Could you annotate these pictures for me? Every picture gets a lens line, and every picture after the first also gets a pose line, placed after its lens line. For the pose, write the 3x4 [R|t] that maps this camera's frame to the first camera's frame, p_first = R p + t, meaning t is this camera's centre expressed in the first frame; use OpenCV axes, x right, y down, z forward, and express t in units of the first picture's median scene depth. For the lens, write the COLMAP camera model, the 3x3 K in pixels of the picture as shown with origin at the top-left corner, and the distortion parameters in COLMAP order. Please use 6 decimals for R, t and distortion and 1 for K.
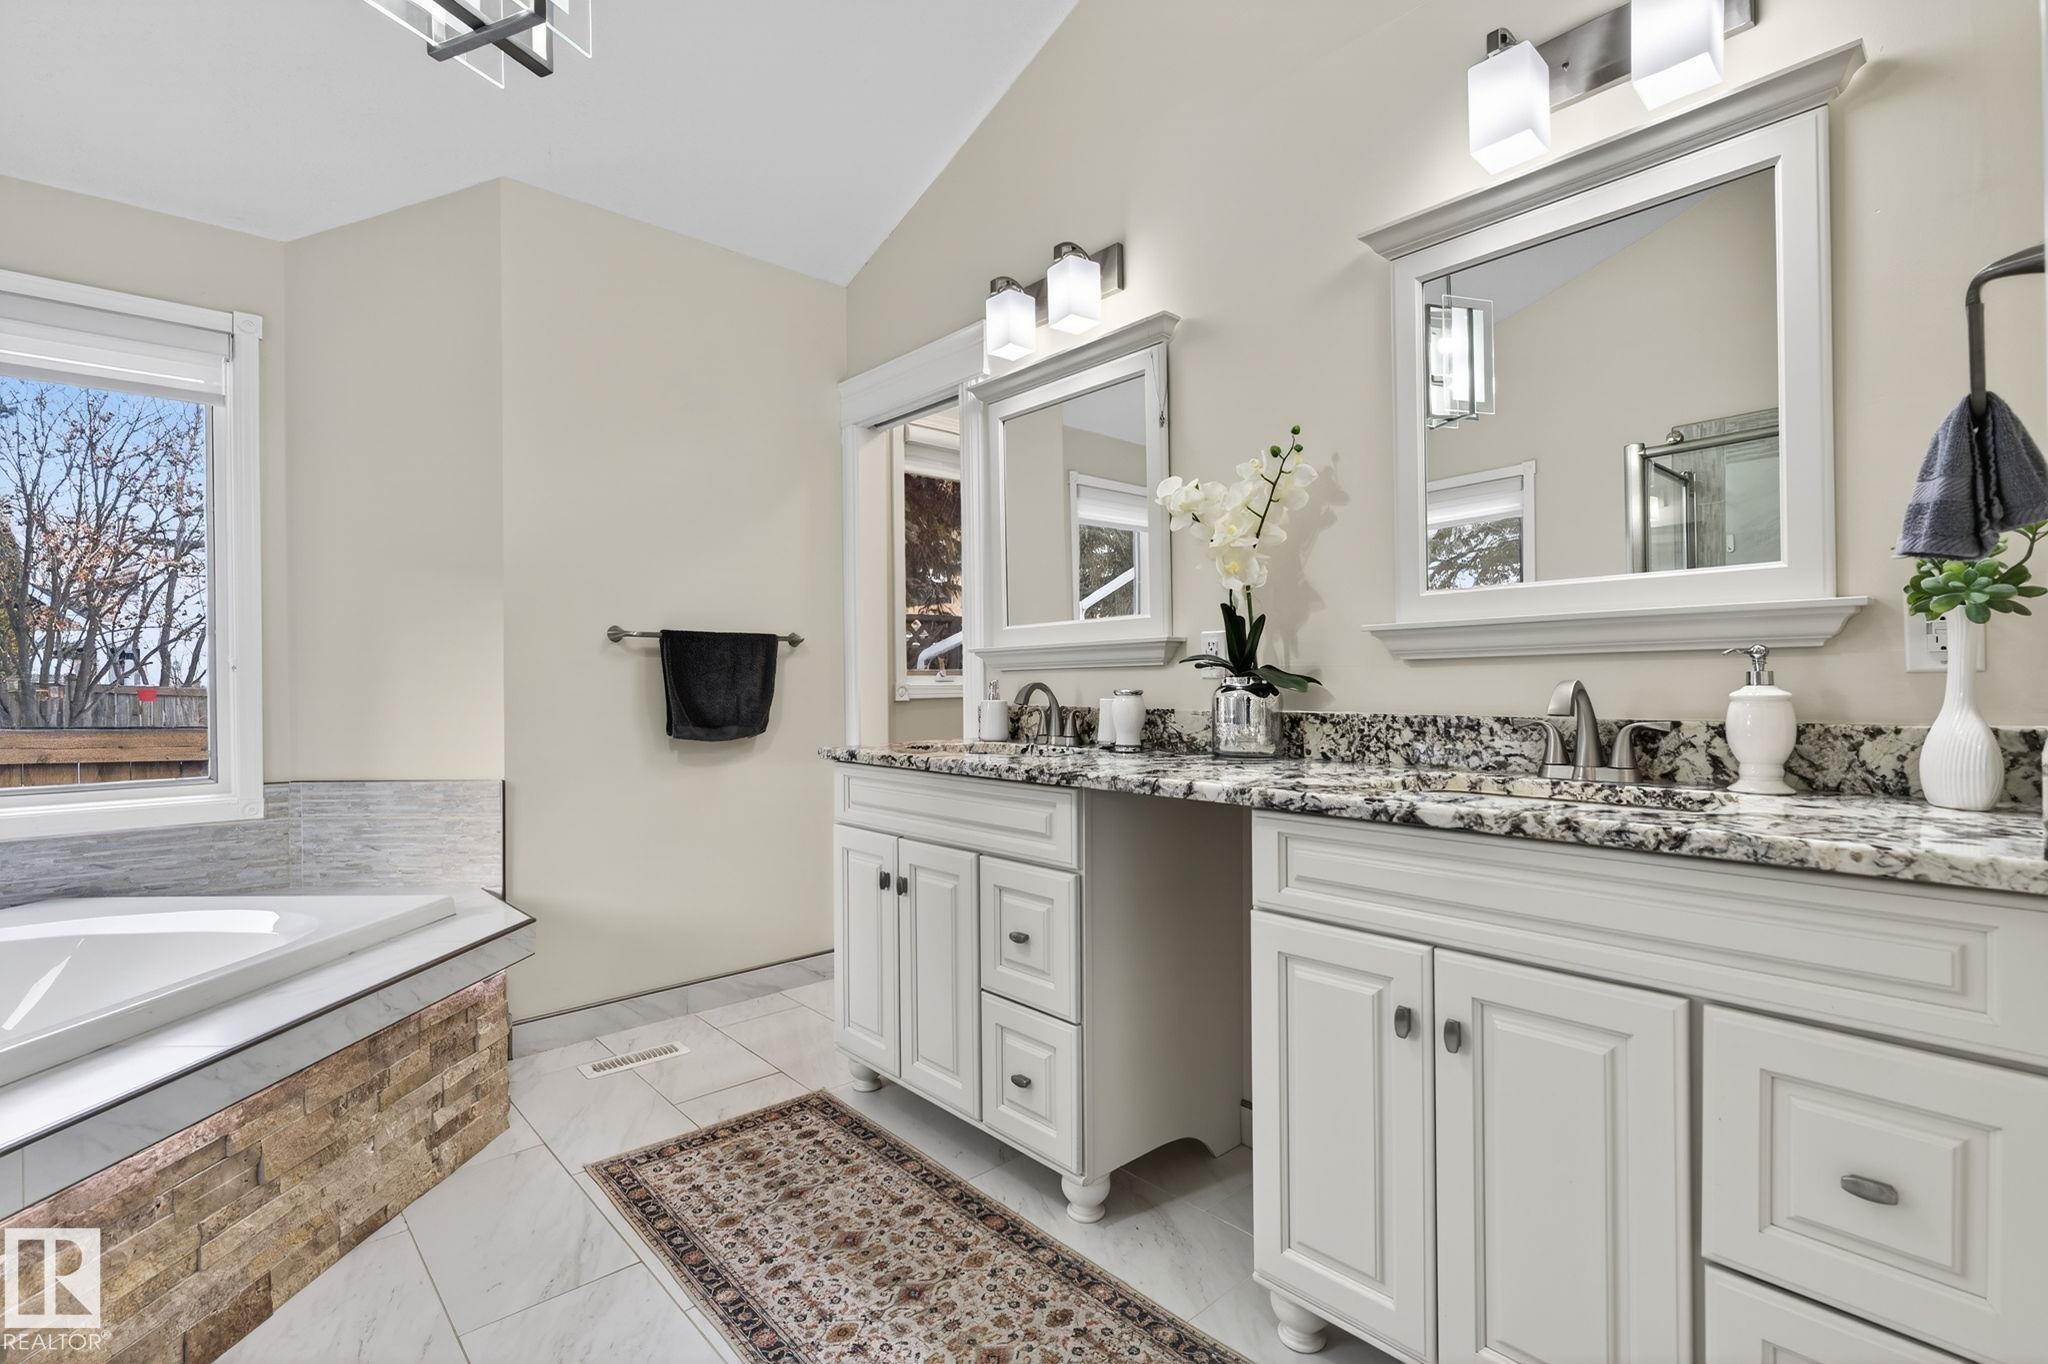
lens RADIAL K [[944.0, 0, 1032.9], [0, 944.0, 682.0], [0, 0, 1]] dist [-0.003909, -0.001130]
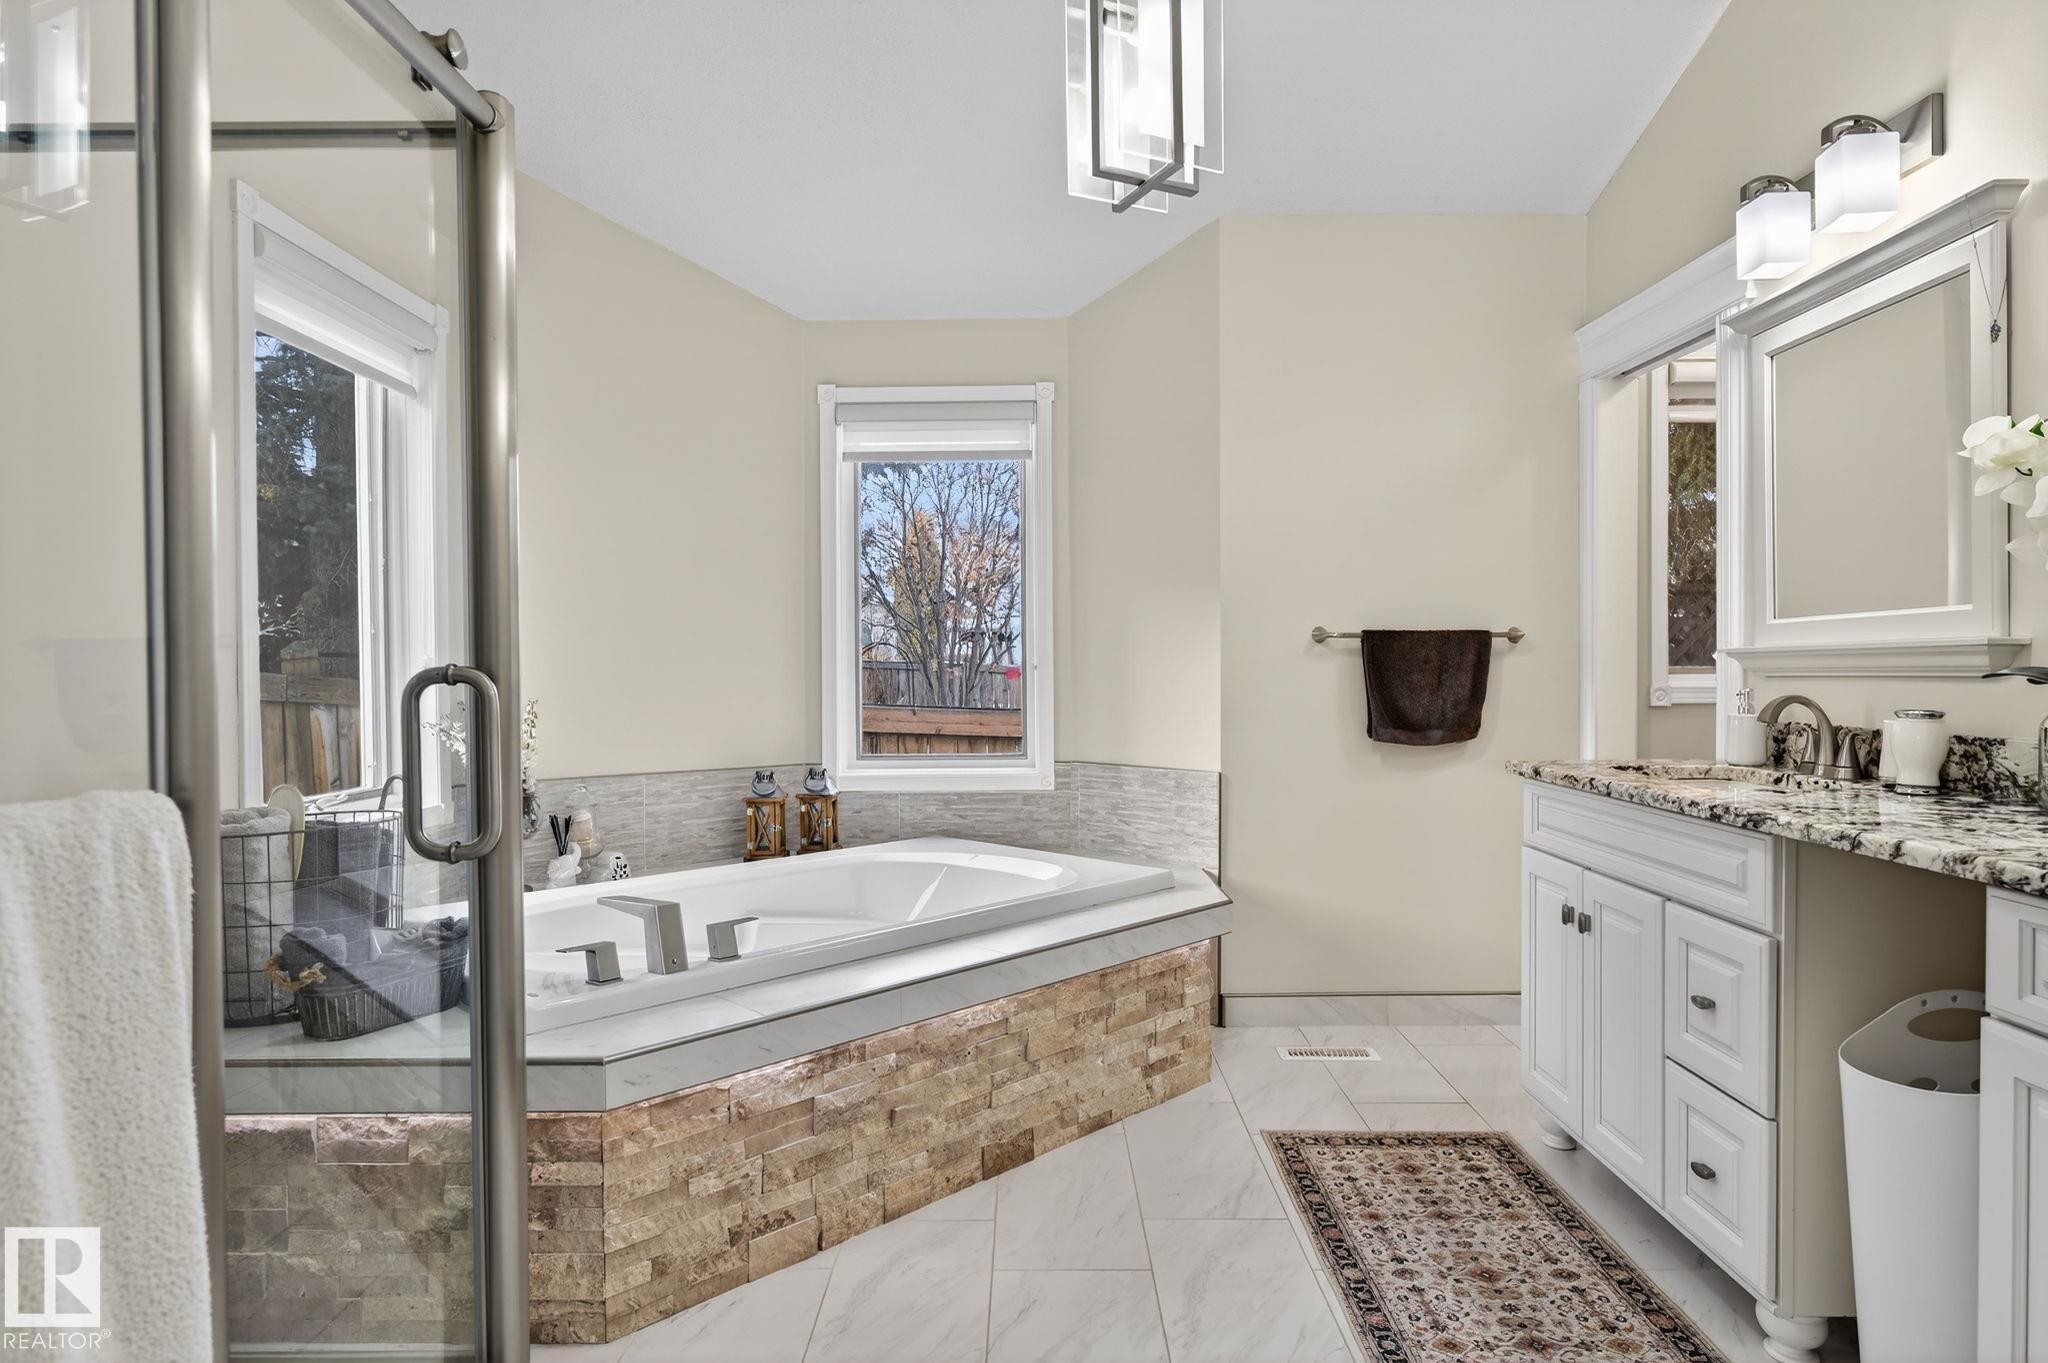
lens RADIAL K [[1121.4, 0, 1024.0], [0, 1121.4, 681.5], [0, 0, 1]] dist [0.002102, -0.001709]
pose [[0.731753, 0.013431, -0.681438, 0.200715], [-0.000459, 0.999815, 0.019214, -0.033194], [0.681570, -0.013747, 0.731624, -0.134653]]
